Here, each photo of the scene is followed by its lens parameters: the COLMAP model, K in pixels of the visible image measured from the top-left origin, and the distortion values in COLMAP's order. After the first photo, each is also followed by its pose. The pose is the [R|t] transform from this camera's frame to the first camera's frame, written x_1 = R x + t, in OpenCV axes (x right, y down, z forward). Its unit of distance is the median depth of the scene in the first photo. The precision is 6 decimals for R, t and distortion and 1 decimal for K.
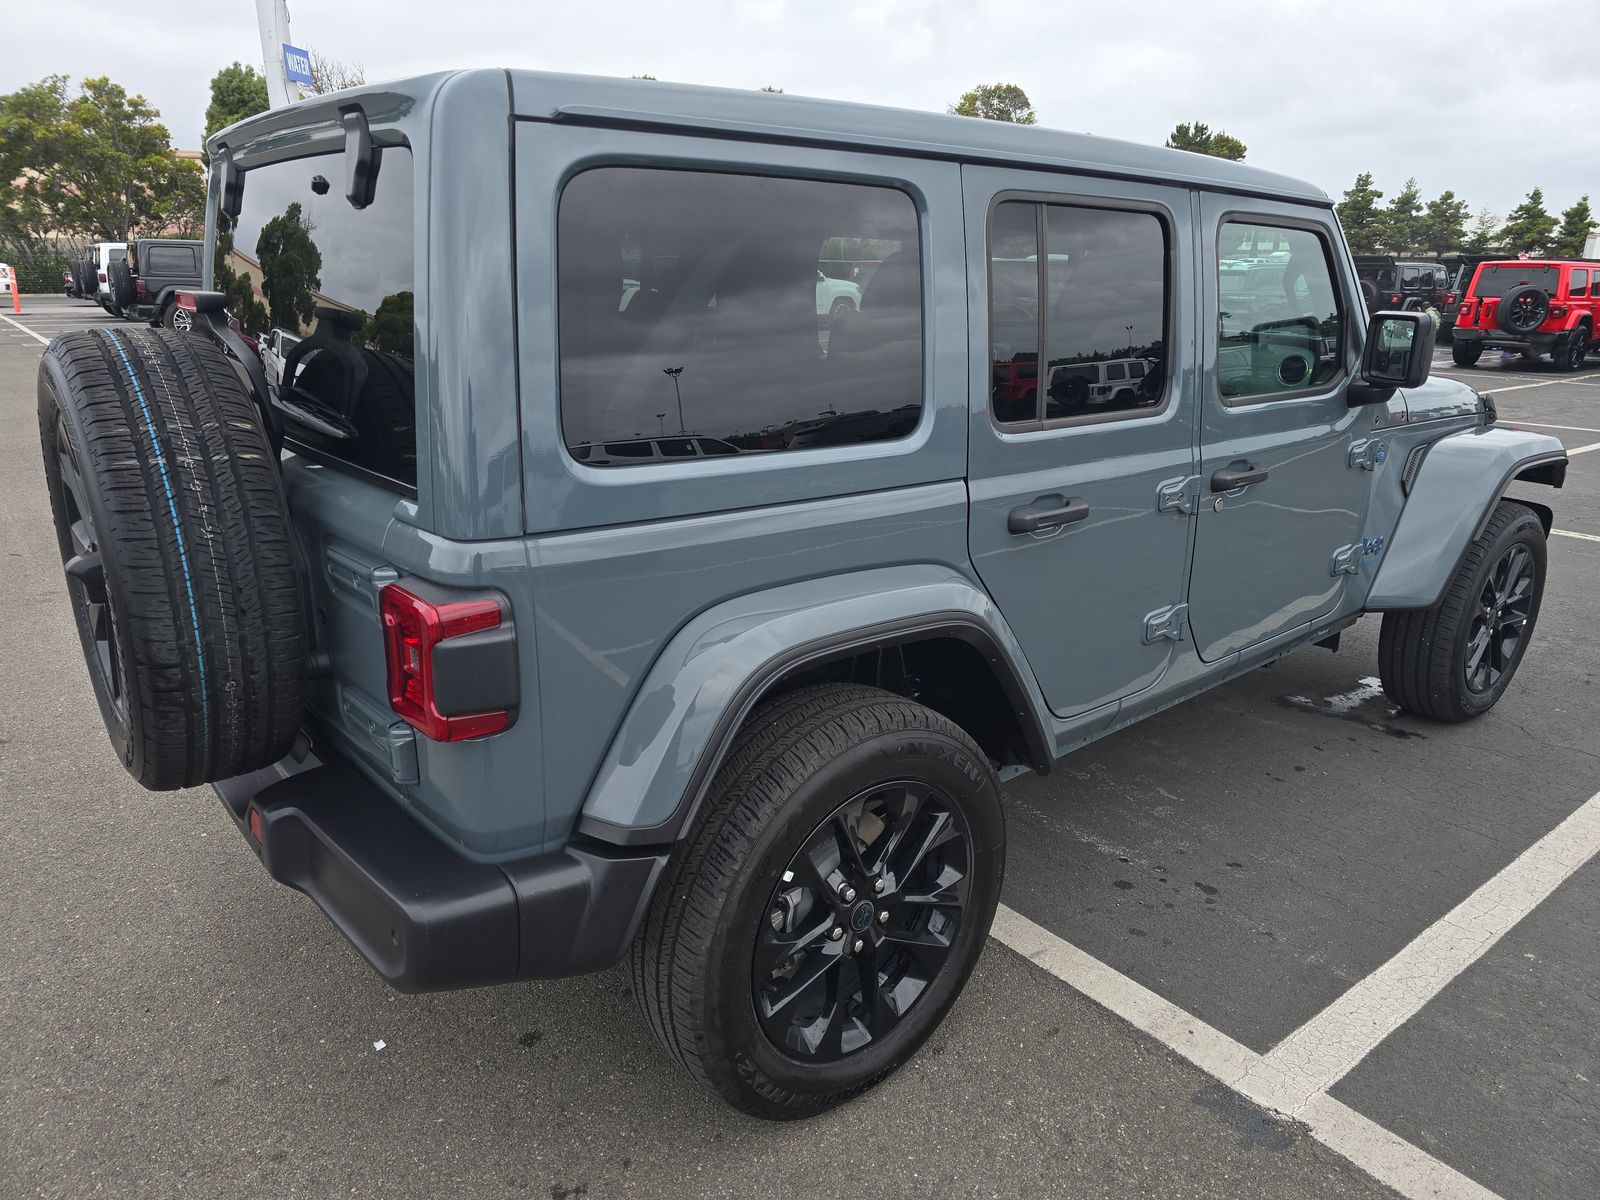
lens RADIAL K [[1096.4, 0, 798.2], [0, 1096.4, 599.1], [0, 0, 1]] dist [0.008163, -0.003127]
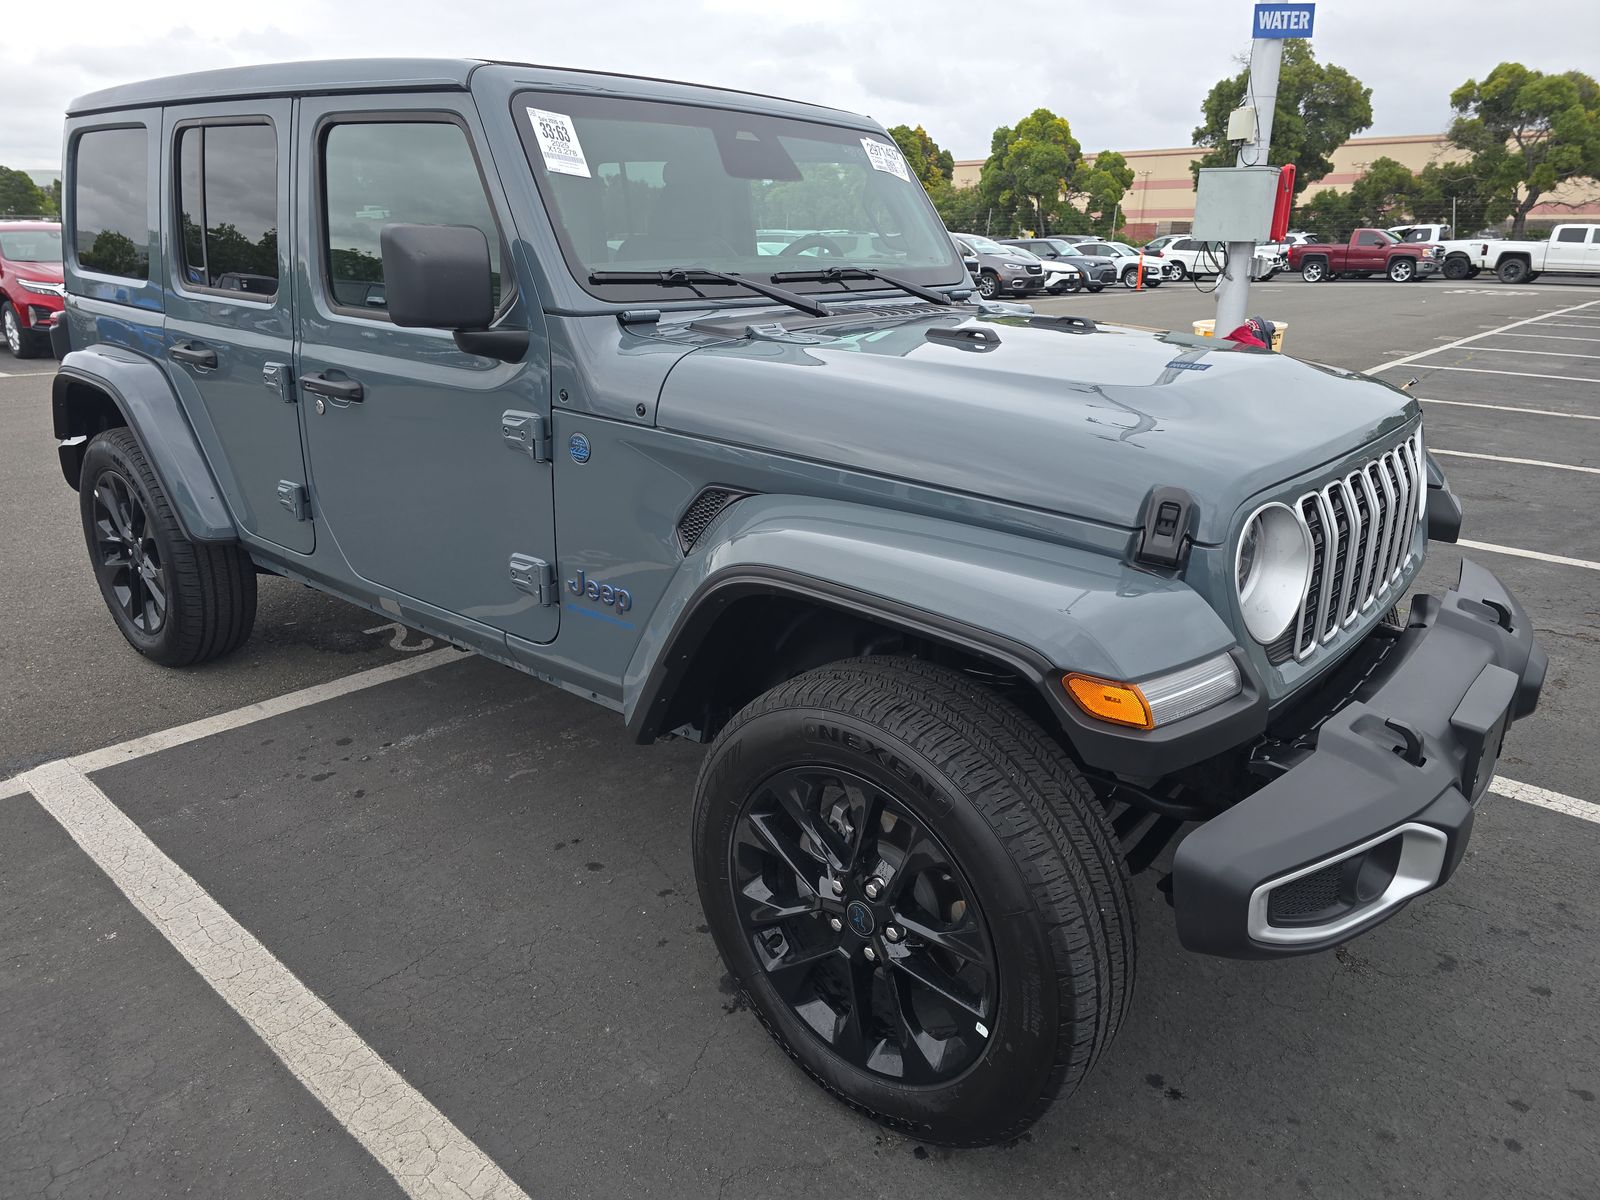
lens RADIAL K [[1096.4, 0, 802.0], [0, 1096.4, 599.6], [0, 0, 1]] dist [0.008163, -0.003127]
pose [[0.176957, 0.311238, -0.933712, 1.391022], [-0.300473, 0.920476, 0.249880, -0.292952], [0.937231, 0.236337, 0.256403, 1.131823]]
